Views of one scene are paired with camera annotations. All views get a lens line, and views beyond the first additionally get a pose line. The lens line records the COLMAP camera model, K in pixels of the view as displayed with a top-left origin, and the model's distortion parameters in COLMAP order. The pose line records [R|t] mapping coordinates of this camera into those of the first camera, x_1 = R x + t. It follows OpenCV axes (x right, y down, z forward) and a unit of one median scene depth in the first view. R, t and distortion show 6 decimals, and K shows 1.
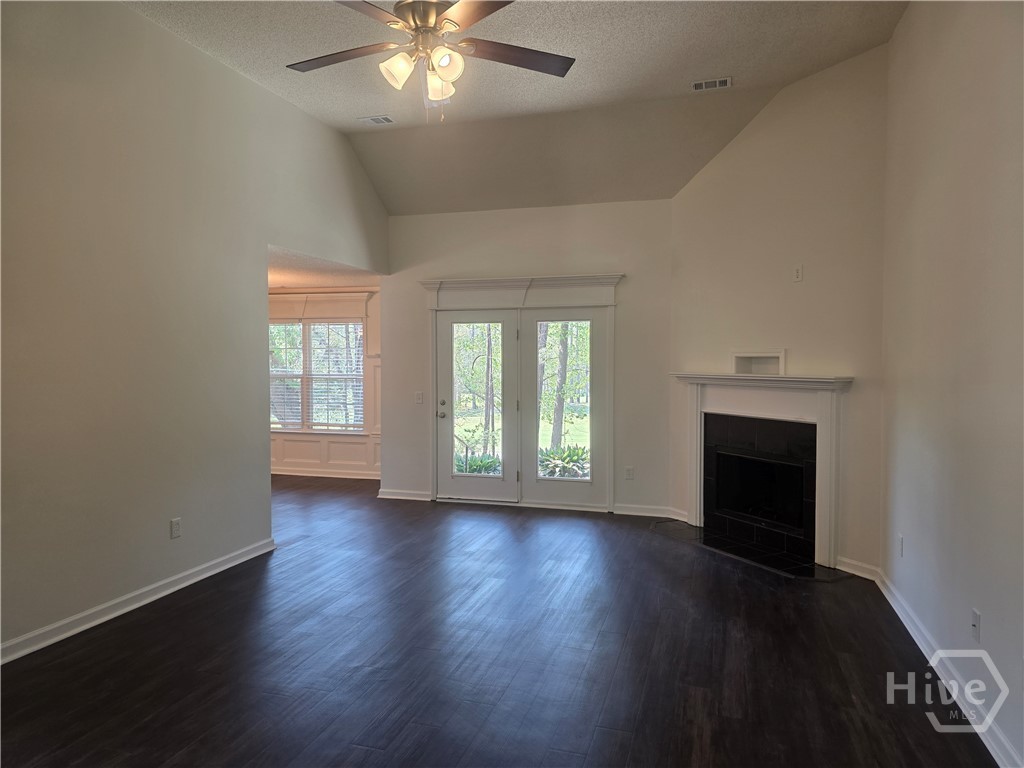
lens RADIAL K [[687.1, 0, 520.0], [0, 687.1, 383.9], [0, 0, 1]] dist [0.071297, -0.065856]
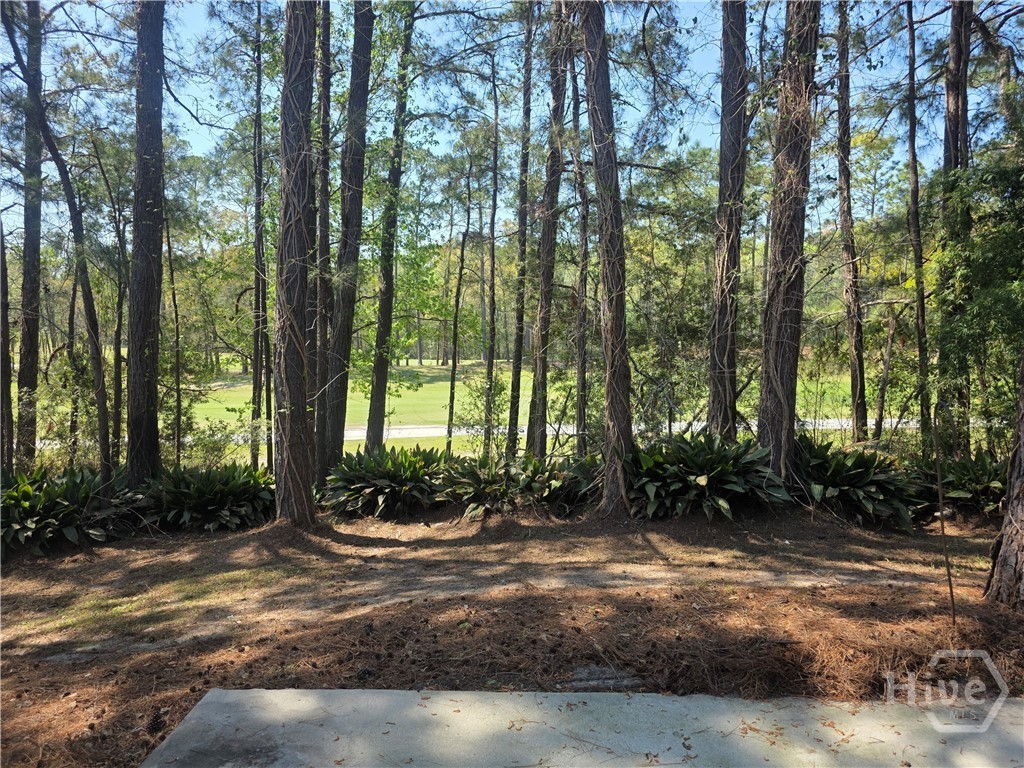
lens RADIAL K [[687.1, 0, 520.0], [0, 687.1, 383.9], [0, 0, 1]] dist [0.071297, -0.065856]
pose [[0.965387, -0.000103, 0.260820, 0.021450], [-0.011679, 0.998980, 0.043623, 0.020338], [-0.260559, -0.045159, 0.964401, 0.476400]]
